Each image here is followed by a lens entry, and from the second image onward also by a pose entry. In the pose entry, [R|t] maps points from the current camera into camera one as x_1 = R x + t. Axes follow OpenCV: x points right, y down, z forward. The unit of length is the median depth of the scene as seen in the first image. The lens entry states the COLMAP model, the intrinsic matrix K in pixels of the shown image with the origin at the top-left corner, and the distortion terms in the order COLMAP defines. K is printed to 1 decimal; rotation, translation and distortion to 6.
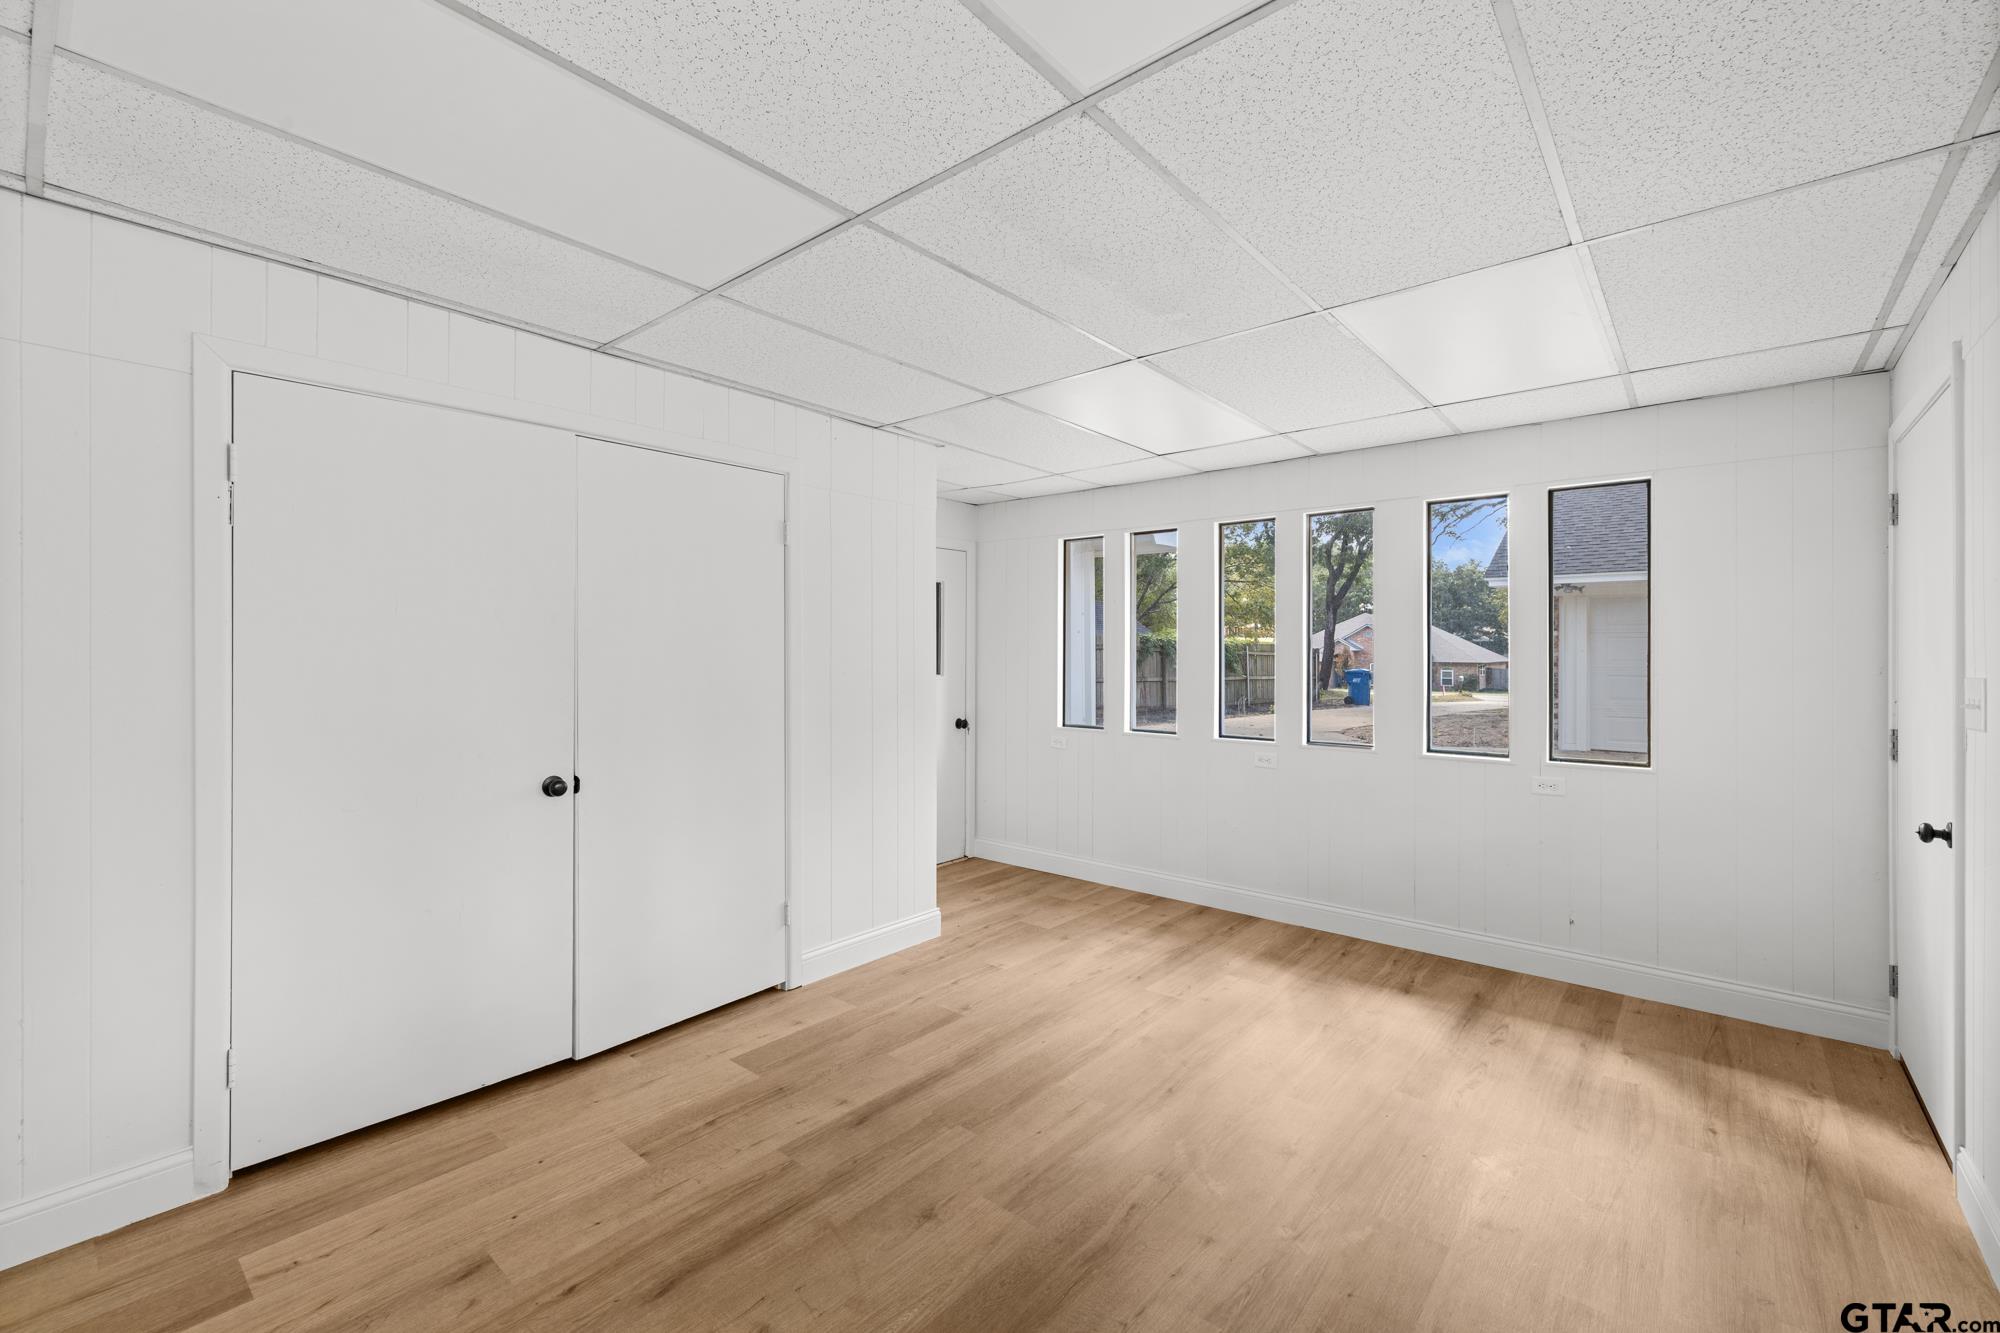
lens RADIAL K [[849.5, 0, 1000.8], [0, 849.5, 661.4], [0, 0, 1]] dist [-0.001454, -0.000751]
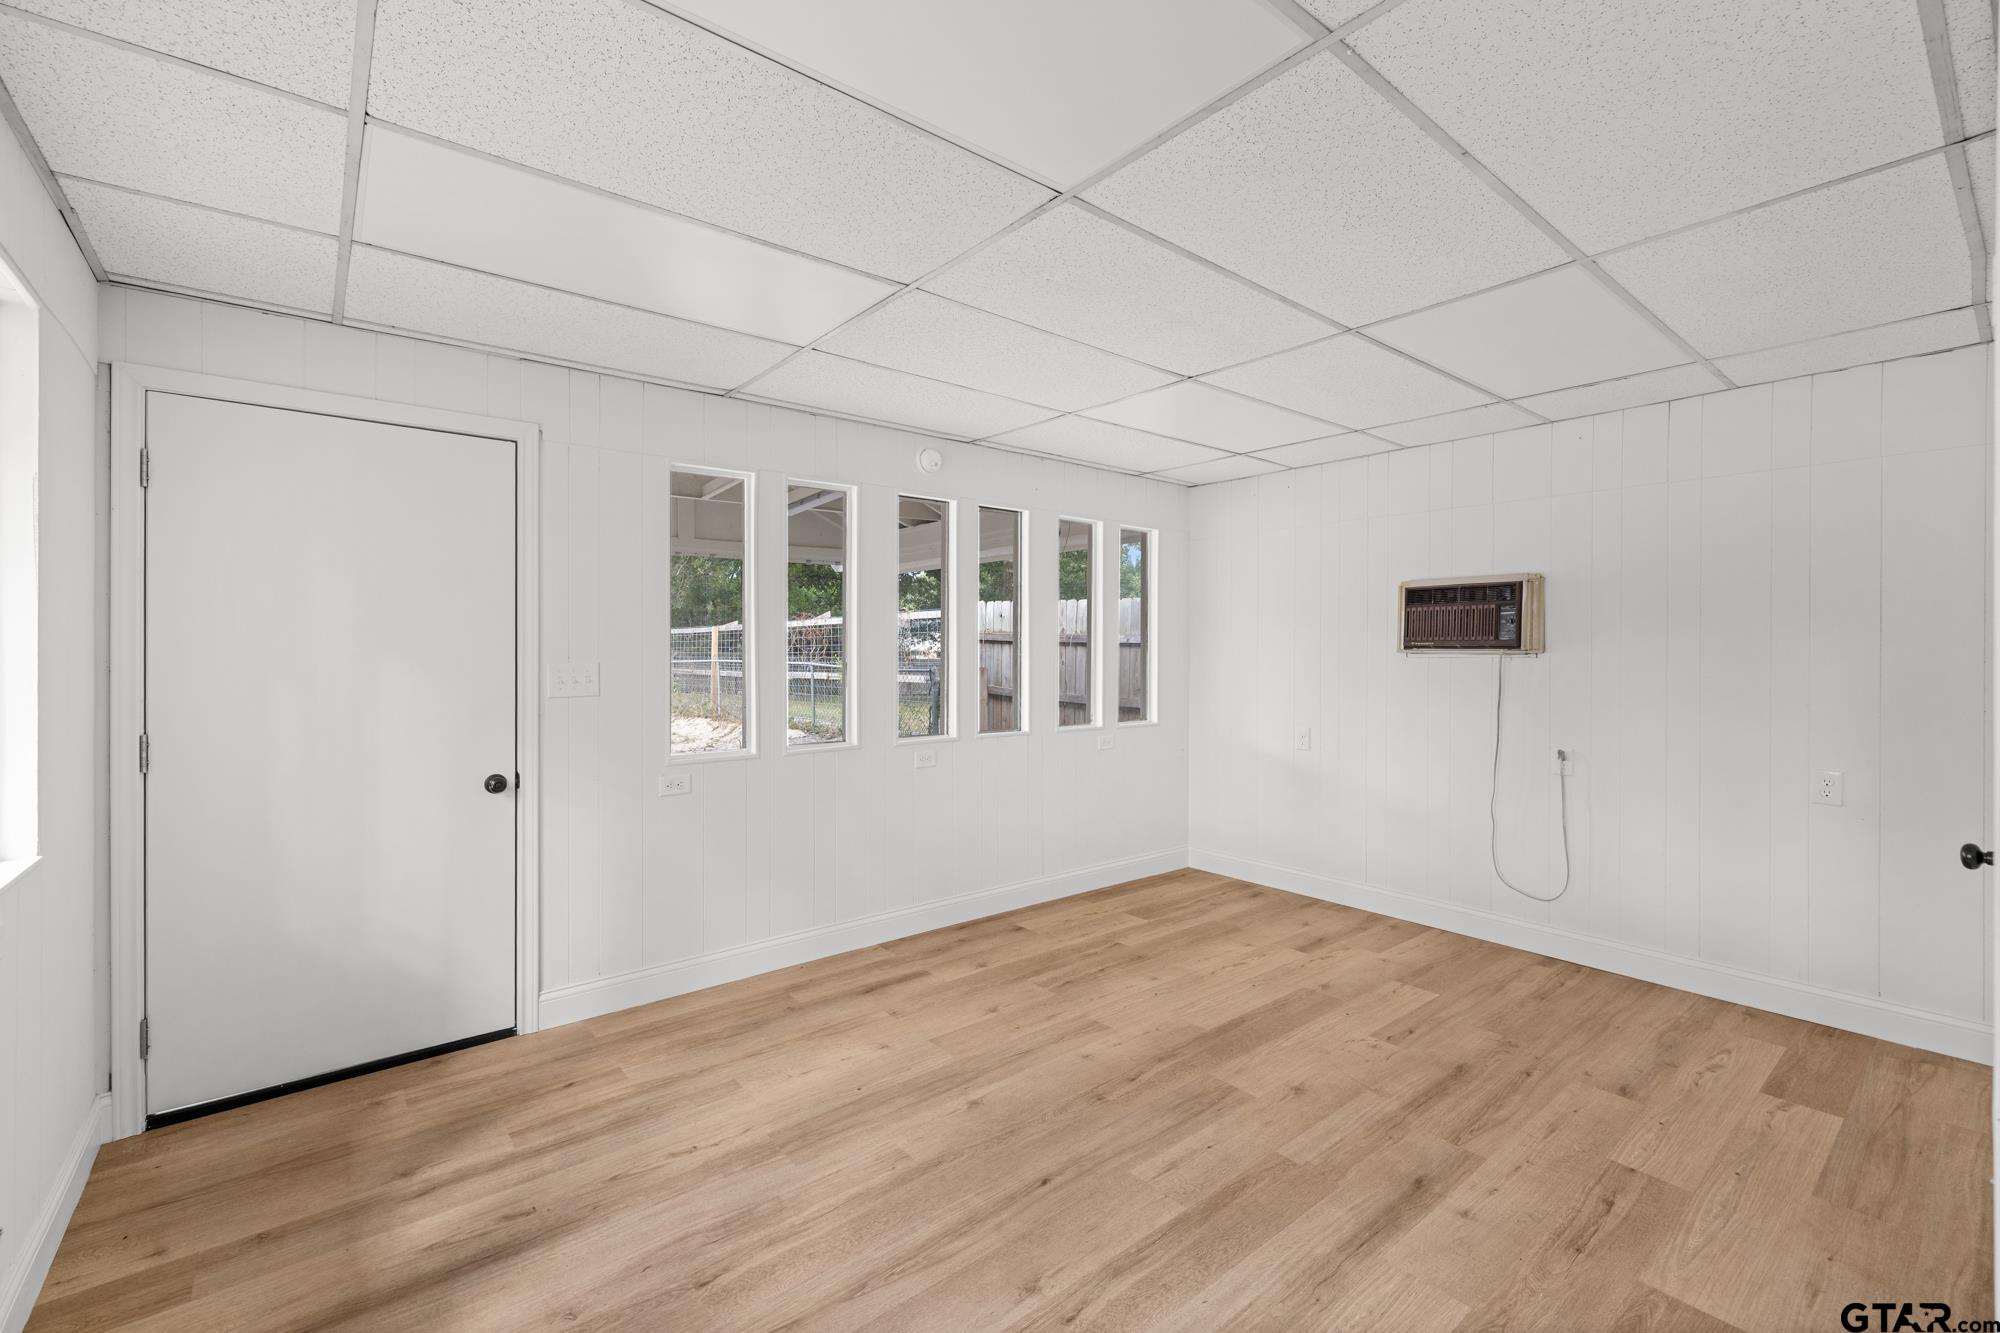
lens RADIAL K [[849.5, 0, 1002.4], [0, 849.5, 658.4], [0, 0, 1]] dist [-0.001454, -0.000751]
pose [[-0.983582, -0.005066, 0.180389, 0.101332], [-0.002874, 0.999919, 0.012415, -0.006835], [-0.180437, 0.011693, -0.983517, 1.919298]]
